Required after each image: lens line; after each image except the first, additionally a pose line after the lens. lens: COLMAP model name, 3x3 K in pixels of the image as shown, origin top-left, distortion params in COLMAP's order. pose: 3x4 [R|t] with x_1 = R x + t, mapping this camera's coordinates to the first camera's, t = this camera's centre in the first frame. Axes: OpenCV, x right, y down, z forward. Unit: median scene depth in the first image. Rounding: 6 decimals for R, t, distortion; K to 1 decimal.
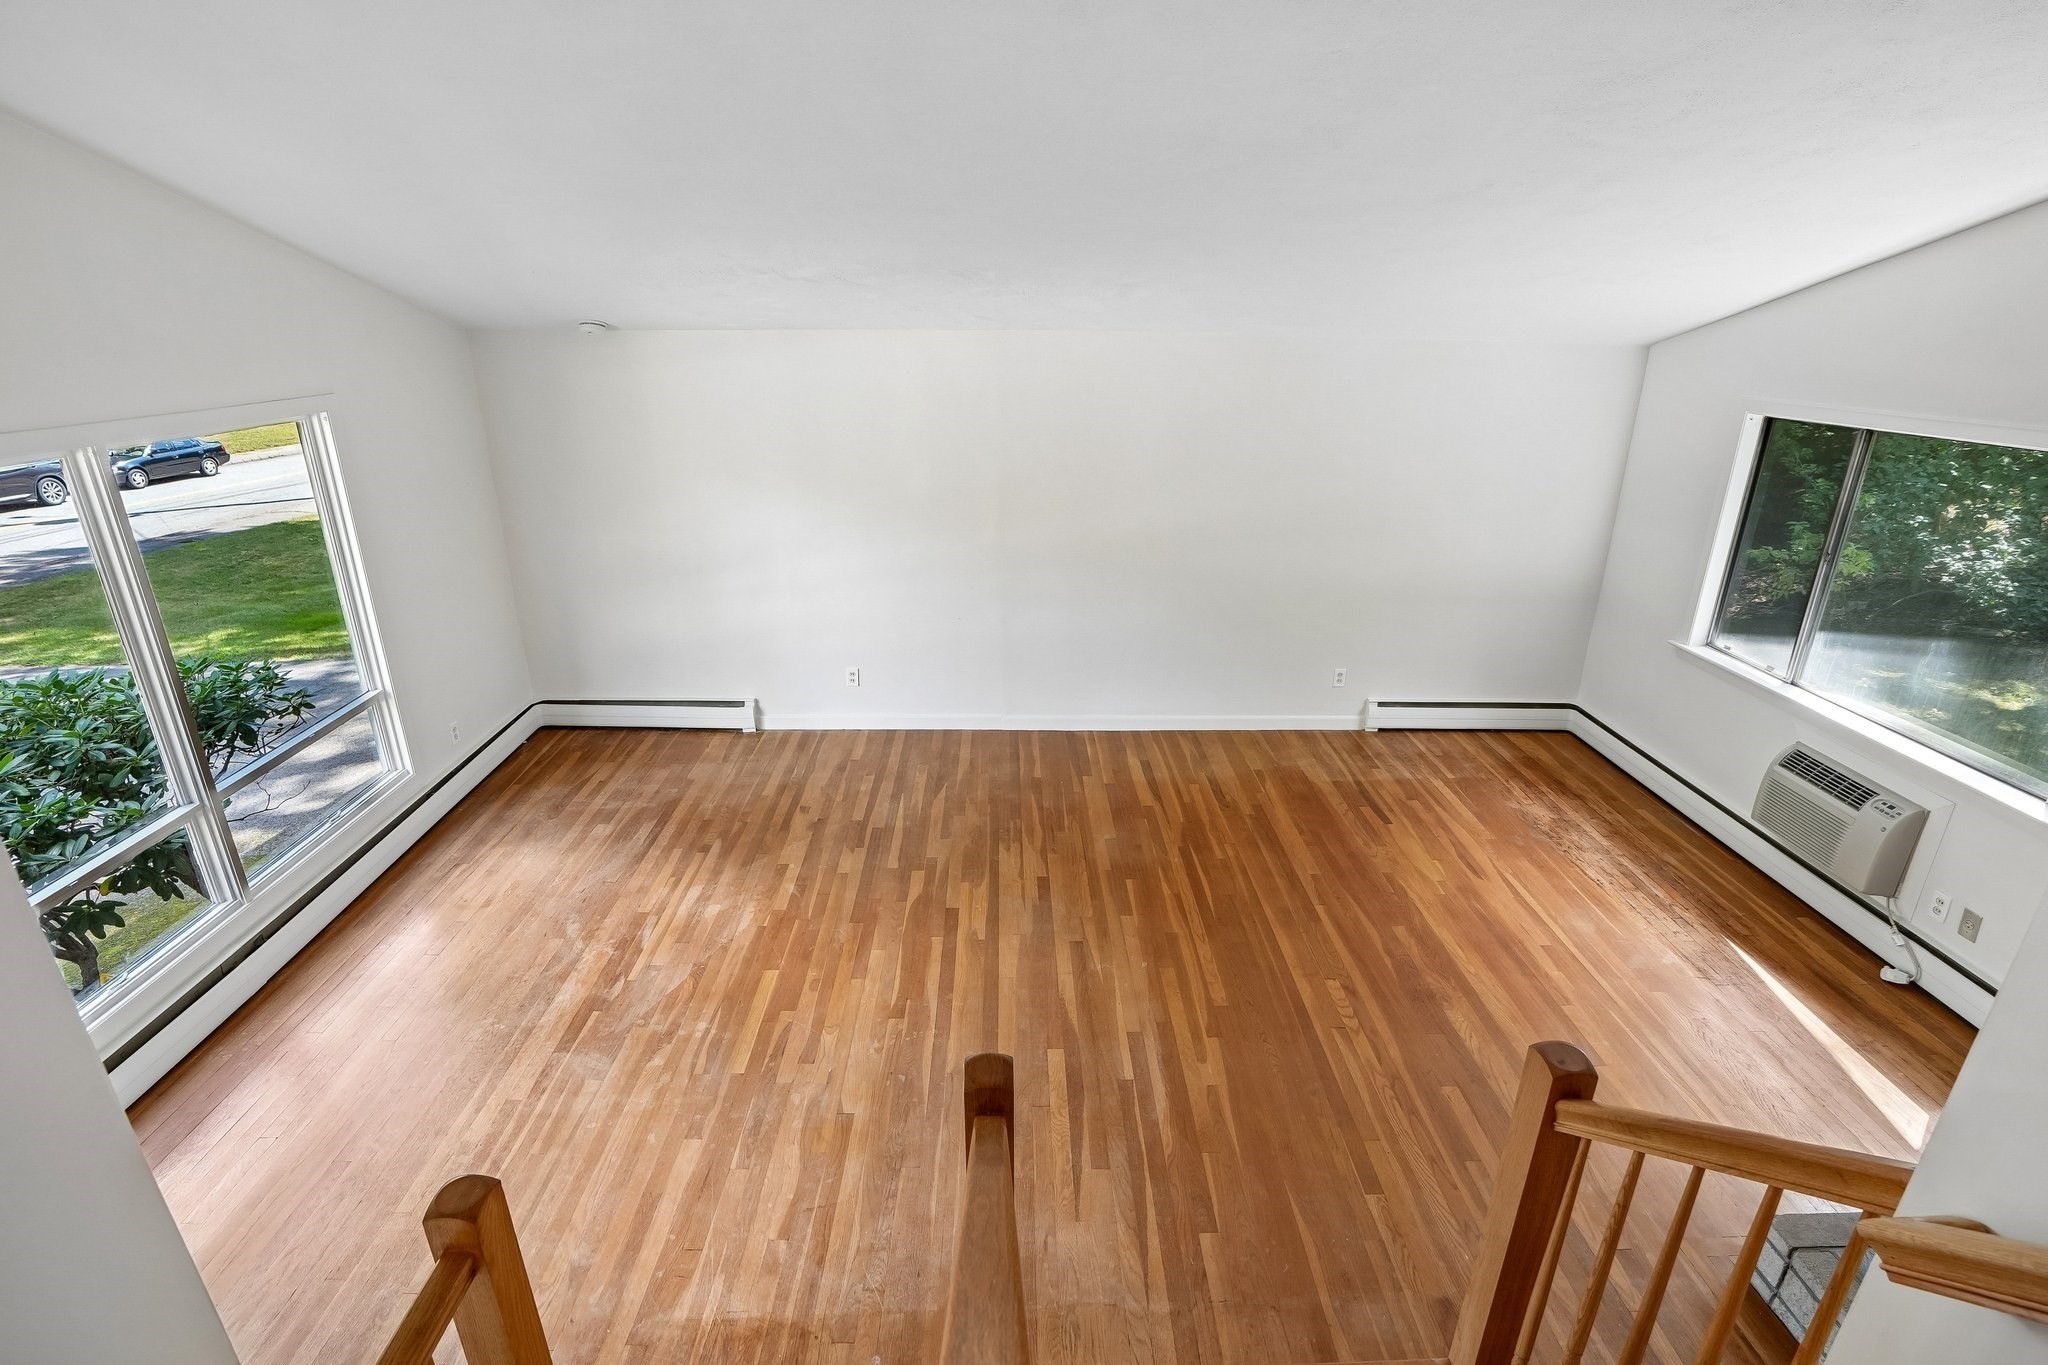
lens RADIAL K [[956.1, 0, 1024.0], [0, 956.1, 682.5], [0, 0, 1]] dist [-0.071600, 0.029418]
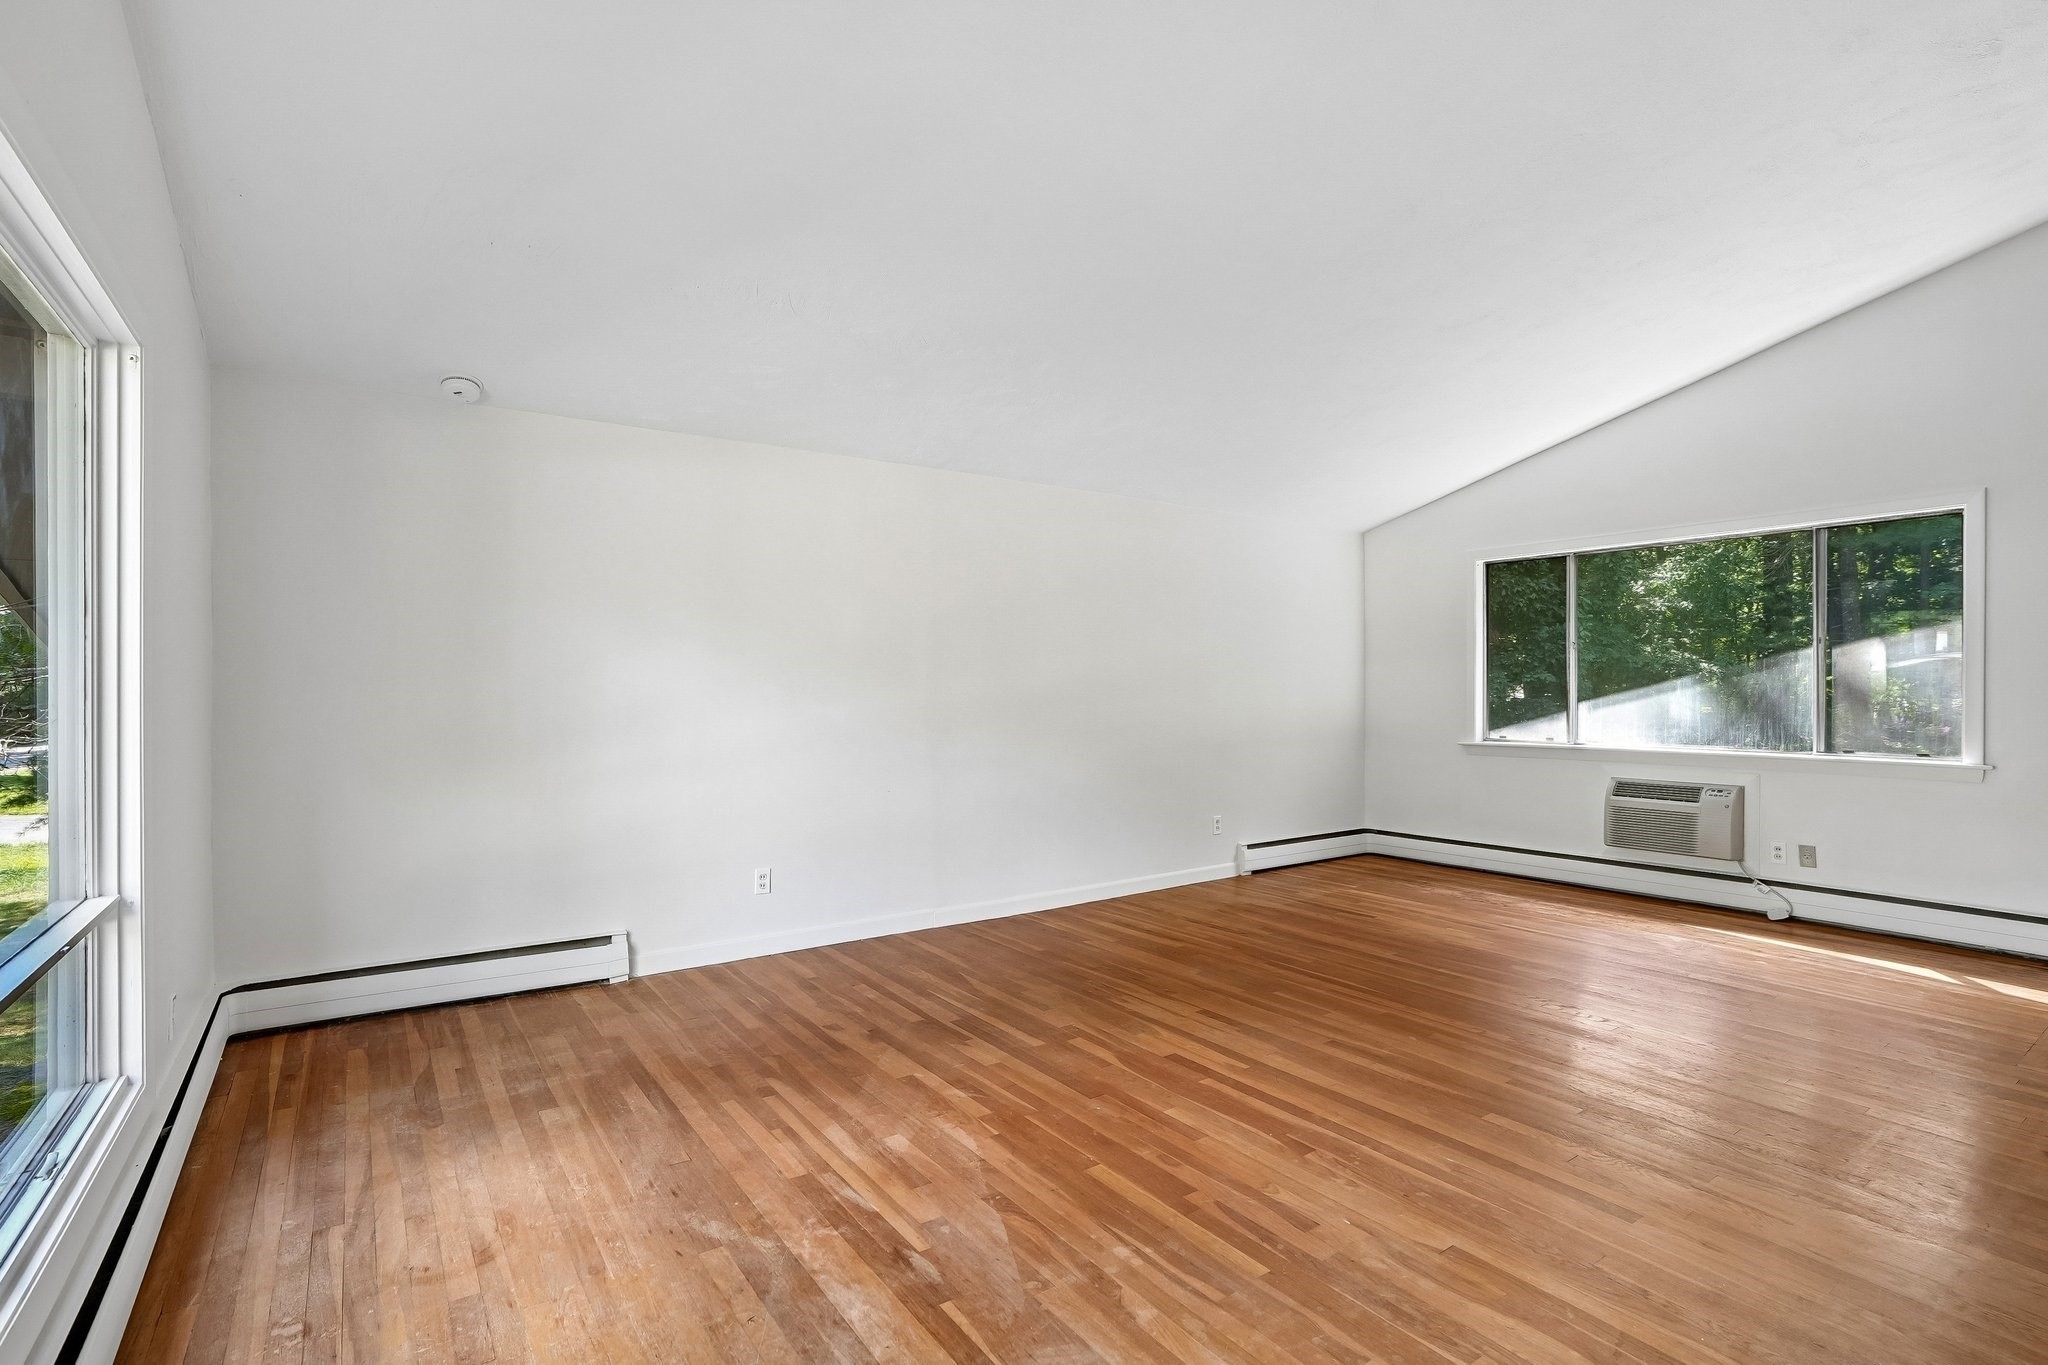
lens RADIAL K [[952.0, 0, 1009.0], [0, 952.0, 686.0], [0, 0, 1]] dist [-0.027471, 0.000542]
pose [[0.833001, -0.012617, 0.553127, -0.632082], [0.208653, 0.933086, -0.292943, 0.163045], [-0.512419, 0.359433, 0.779894, 0.377331]]
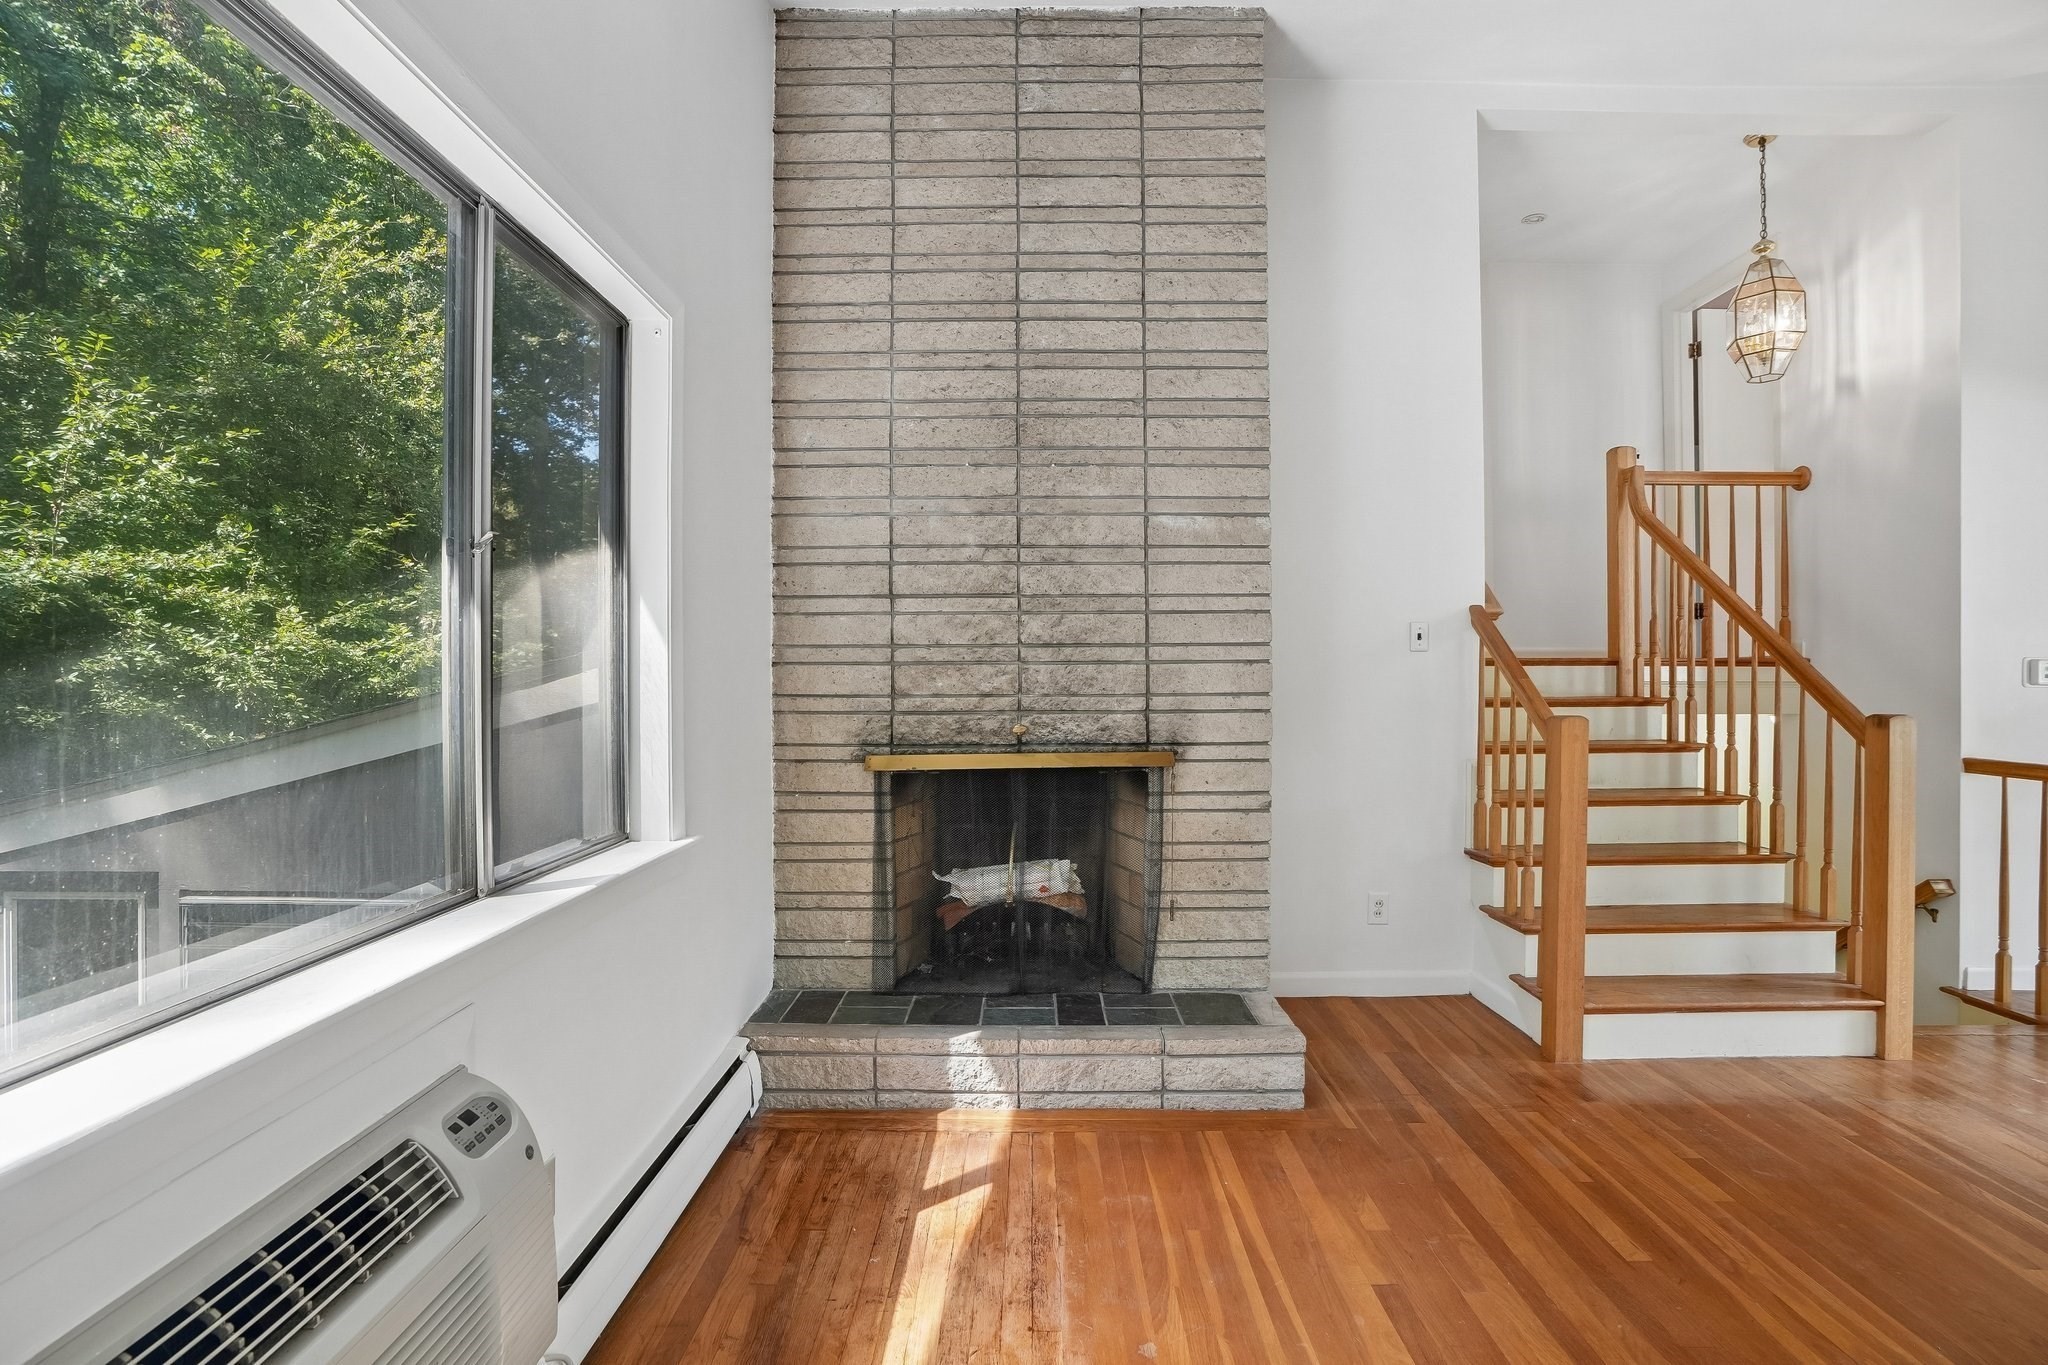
lens RADIAL K [[956.1, 0, 1024.0], [0, 956.1, 682.5], [0, 0, 1]] dist [-0.071600, 0.029418]
pose [[-0.999389, -0.011271, 0.033093, 0.681790], [0.001427, 0.932667, 0.360735, -0.121656], [-0.034931, 0.360562, -0.932081, 1.157681]]
